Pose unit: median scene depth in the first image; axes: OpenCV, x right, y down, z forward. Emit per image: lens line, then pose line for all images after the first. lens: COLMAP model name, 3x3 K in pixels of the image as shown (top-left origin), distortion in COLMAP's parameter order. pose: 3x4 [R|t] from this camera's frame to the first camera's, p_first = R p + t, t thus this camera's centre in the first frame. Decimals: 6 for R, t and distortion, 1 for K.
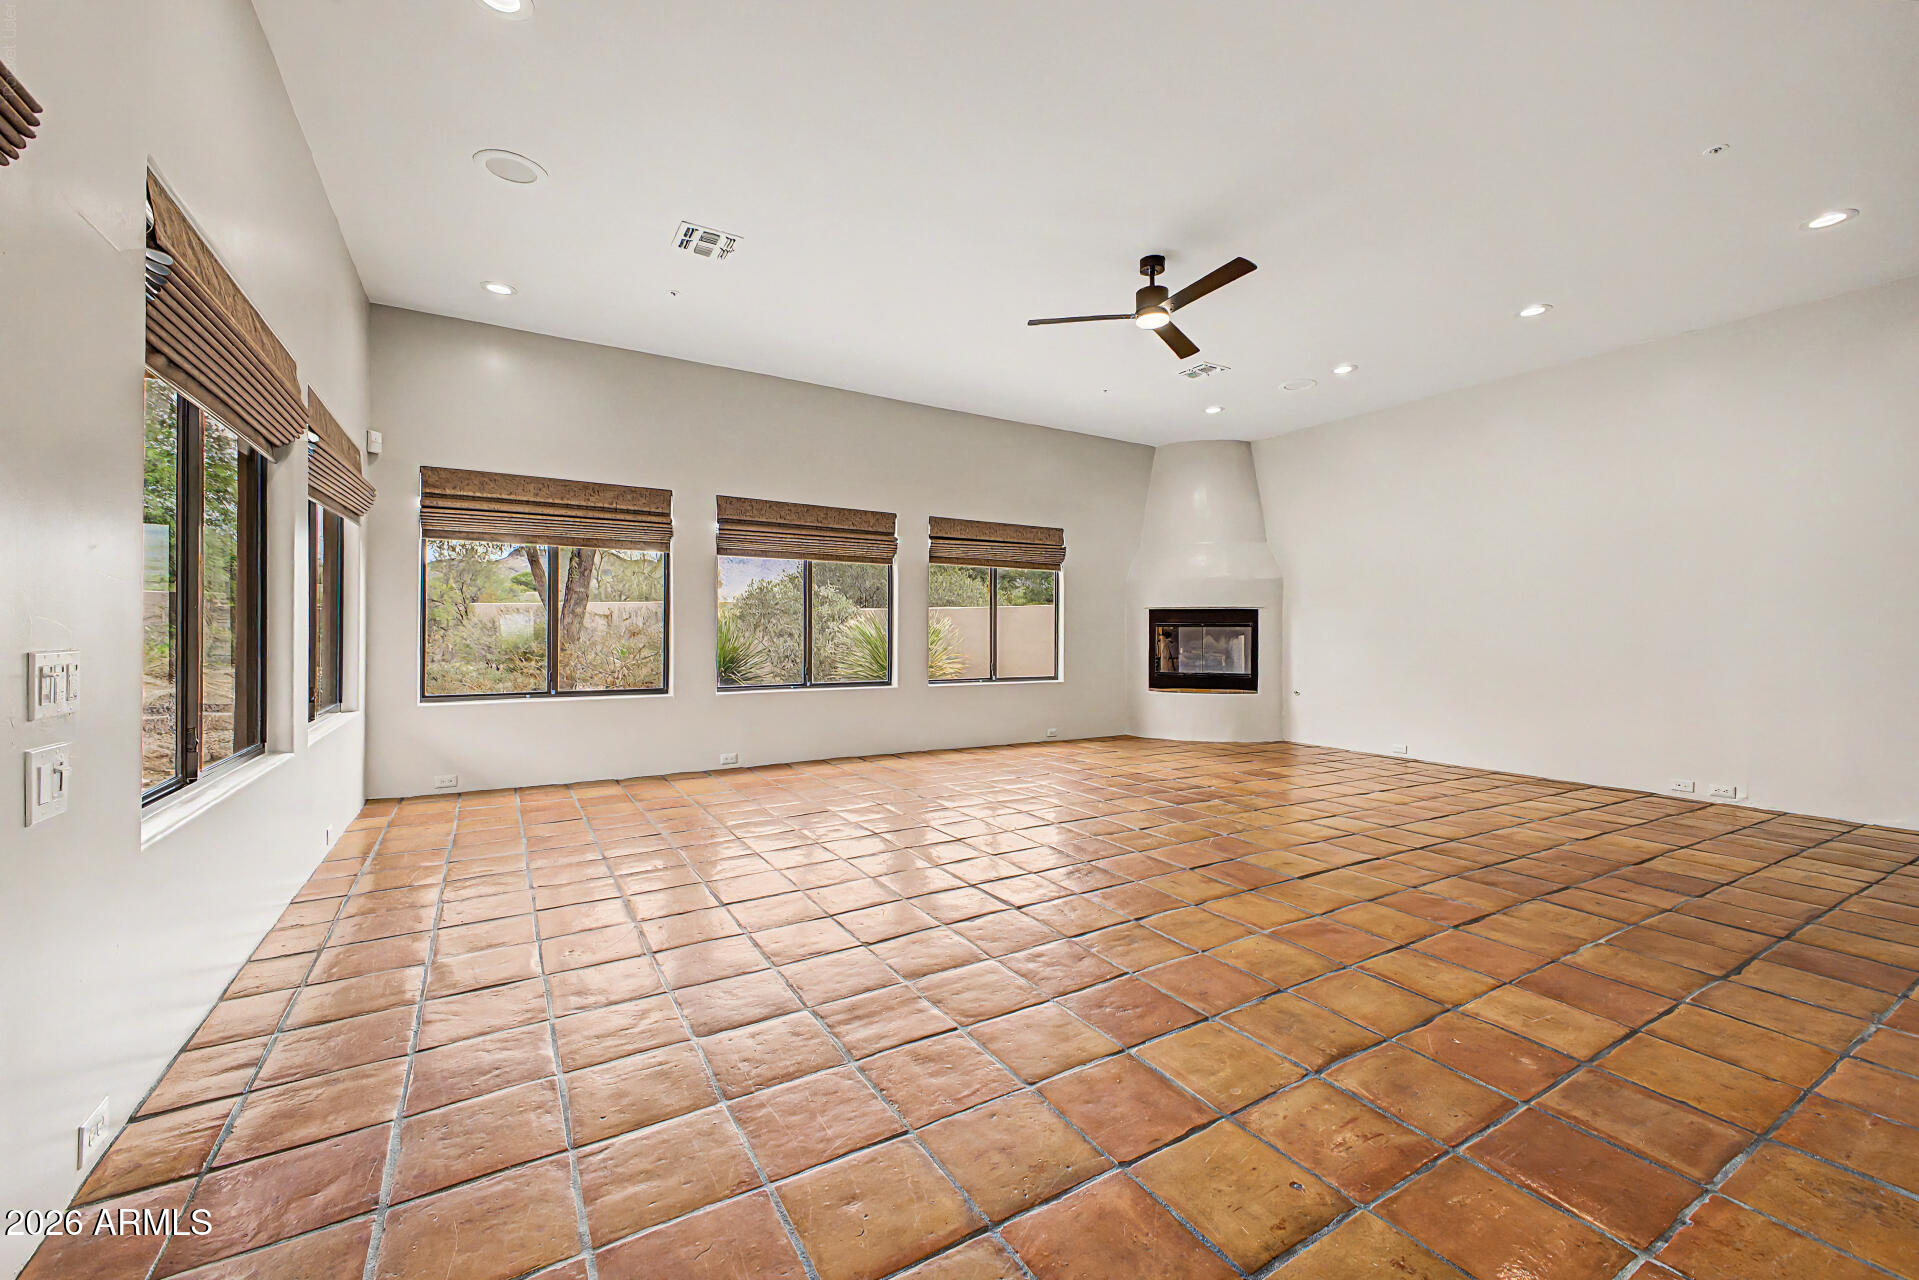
lens RADIAL K [[766.2, 0, 962.2], [0, 766.2, 634.4], [0, 0, 1]] dist [0.003888, 0.000122]
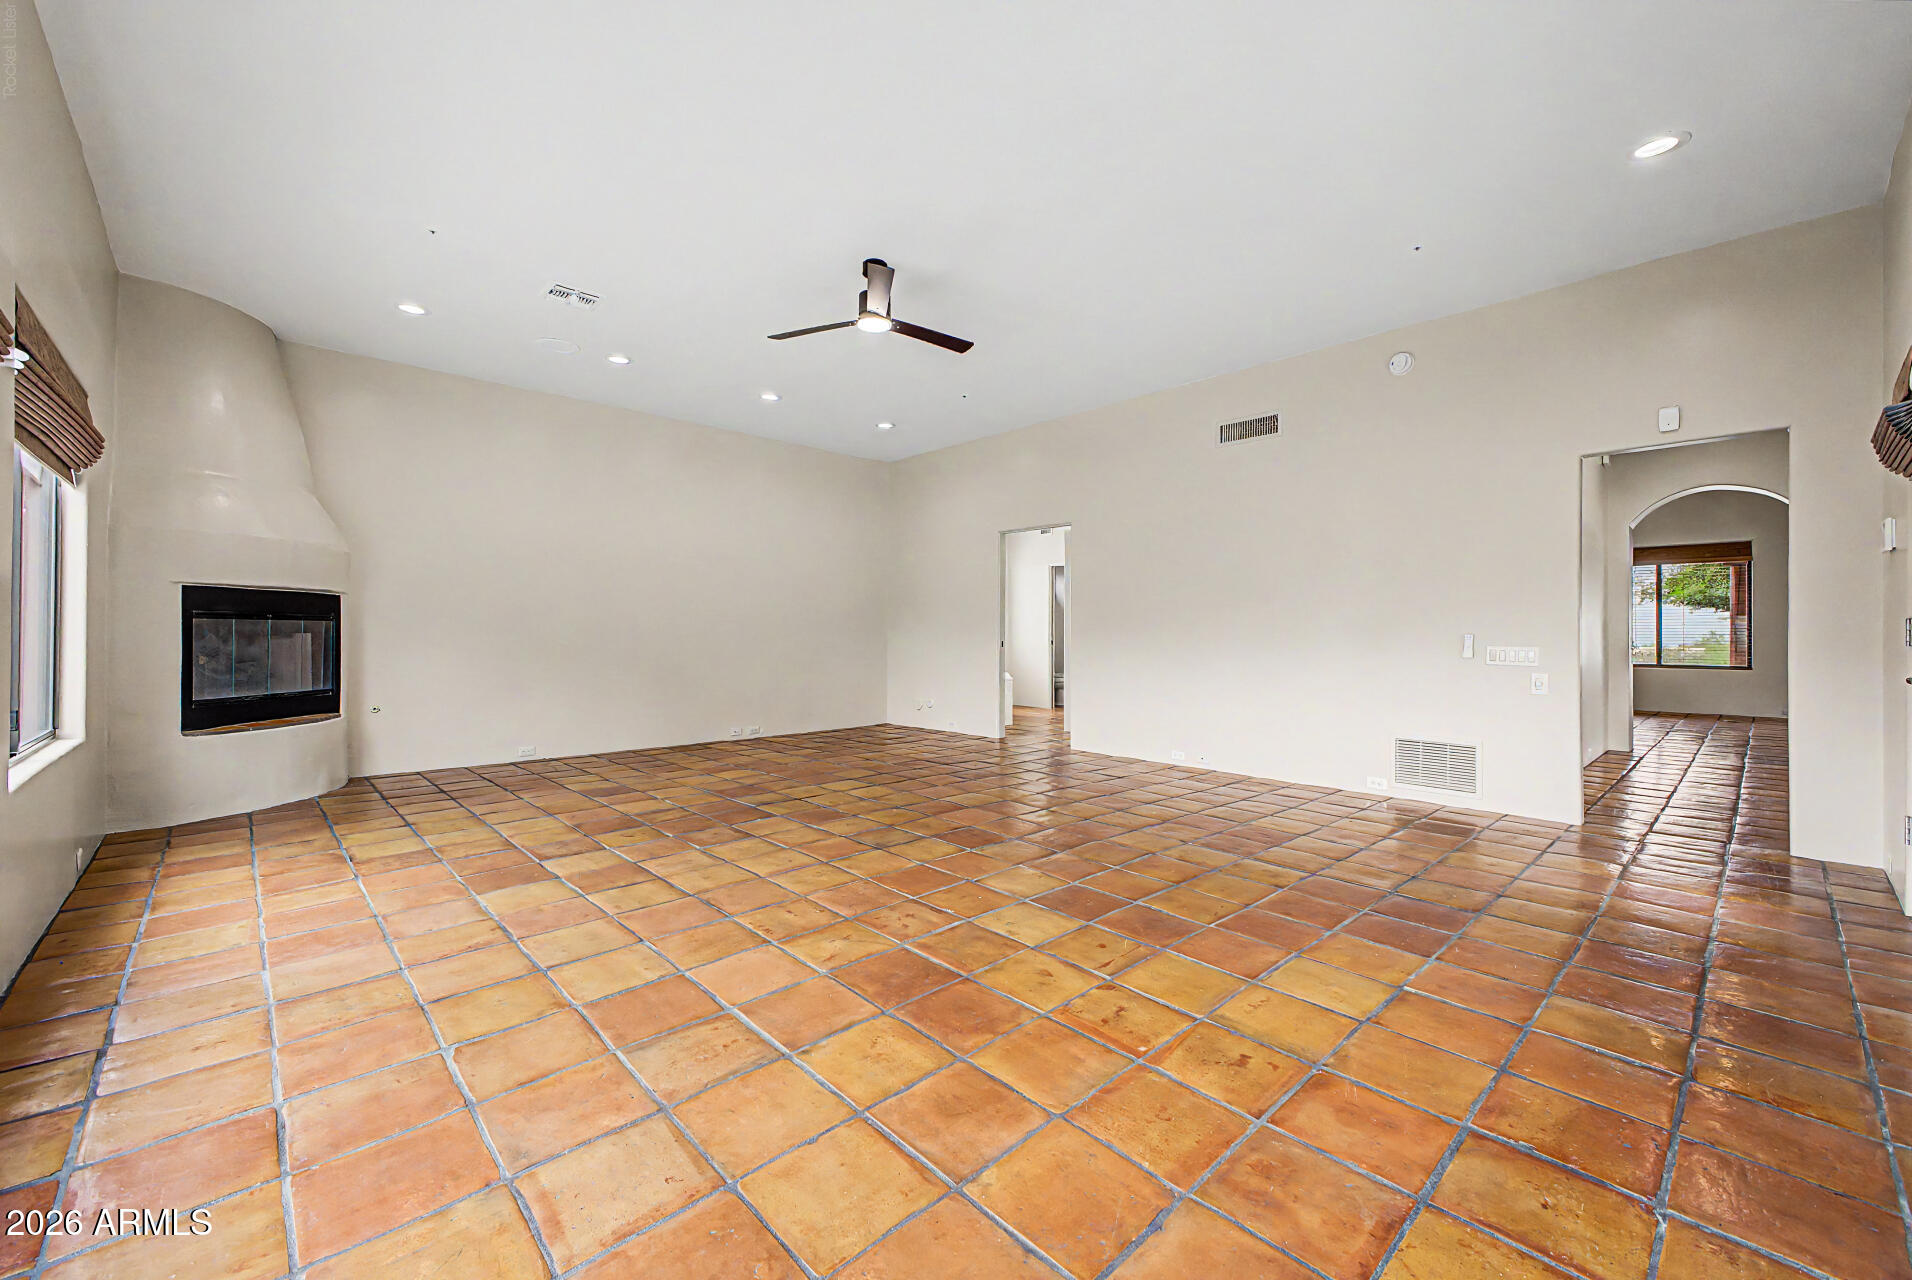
lens RADIAL K [[763.4, 0, 957.1], [0, 763.4, 633.4], [0, 0, 1]] dist [0.003888, 0.000122]
pose [[-0.218411, -0.001966, 0.975855, -0.399451], [-0.000228, 0.999998, 0.001964, -0.000093], [-0.975857, 0.000207, -0.218411, 0.593467]]
